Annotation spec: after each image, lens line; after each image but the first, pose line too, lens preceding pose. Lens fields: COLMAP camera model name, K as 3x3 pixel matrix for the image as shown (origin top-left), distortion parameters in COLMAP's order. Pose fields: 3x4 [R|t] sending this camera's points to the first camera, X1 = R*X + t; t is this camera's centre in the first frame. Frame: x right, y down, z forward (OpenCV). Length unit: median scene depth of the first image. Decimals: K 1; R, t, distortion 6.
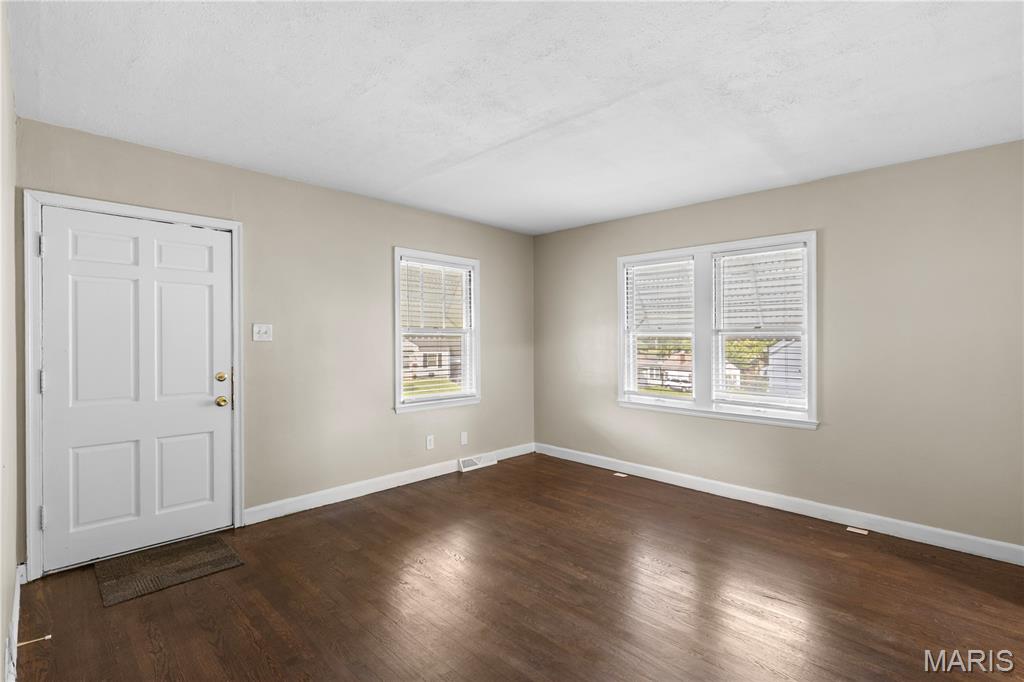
lens RADIAL K [[468.2, 0, 513.9], [0, 468.2, 334.1], [0, 0, 1]] dist [-0.000660, -0.000023]
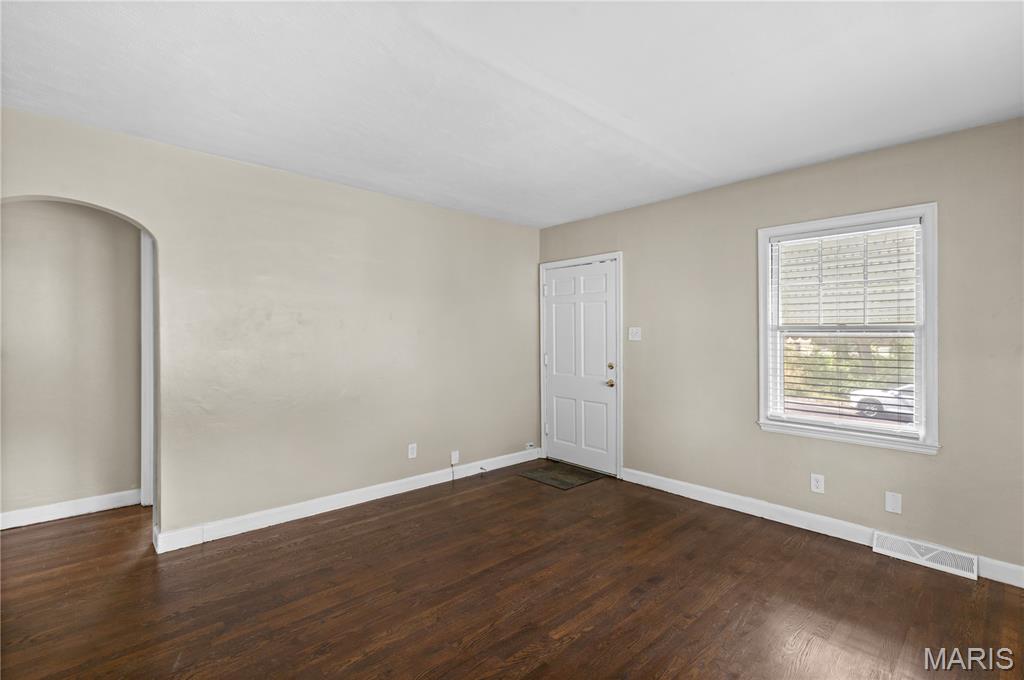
lens RADIAL K [[468.2, 0, 513.9], [0, 468.2, 333.1], [0, 0, 1]] dist [-0.000660, -0.000023]
pose [[-0.055693, -0.001700, -0.998446, 0.770042], [0.009513, 0.999952, -0.002233, -0.005583], [0.998403, -0.009623, -0.055674, 0.774349]]
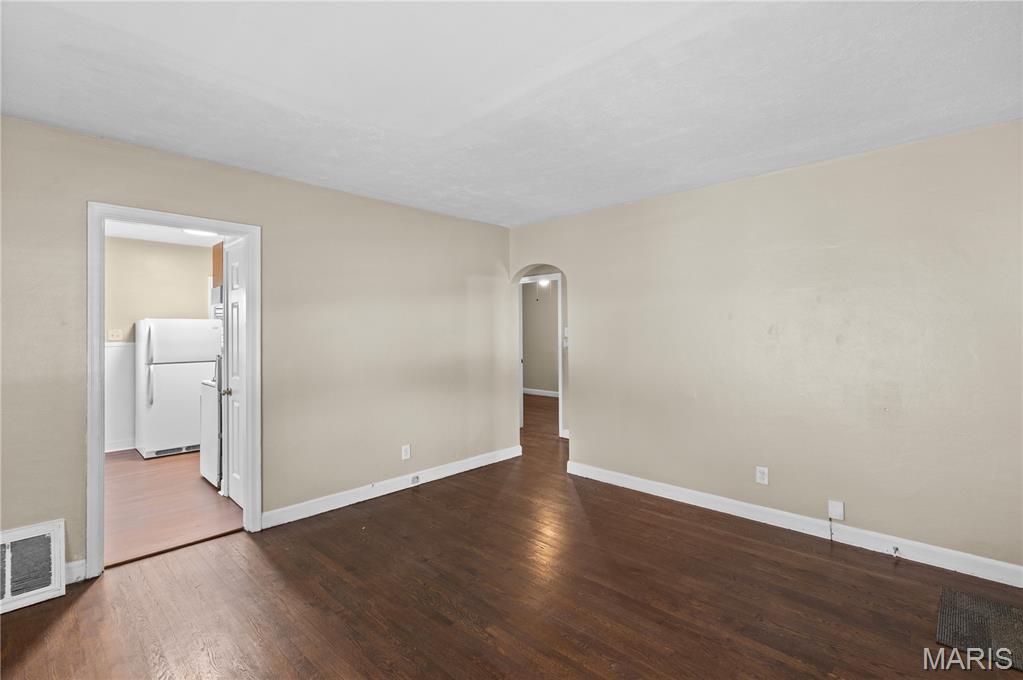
lens RADIAL K [[467.8, 0, 513.4], [0, 467.8, 333.1], [0, 0, 1]] dist [-0.000660, -0.000023]
pose [[-0.999908, 0.008588, -0.010517, 0.092644], [0.008661, 0.999939, -0.006891, -0.008050], [0.010458, -0.006982, -0.999921, 1.464000]]
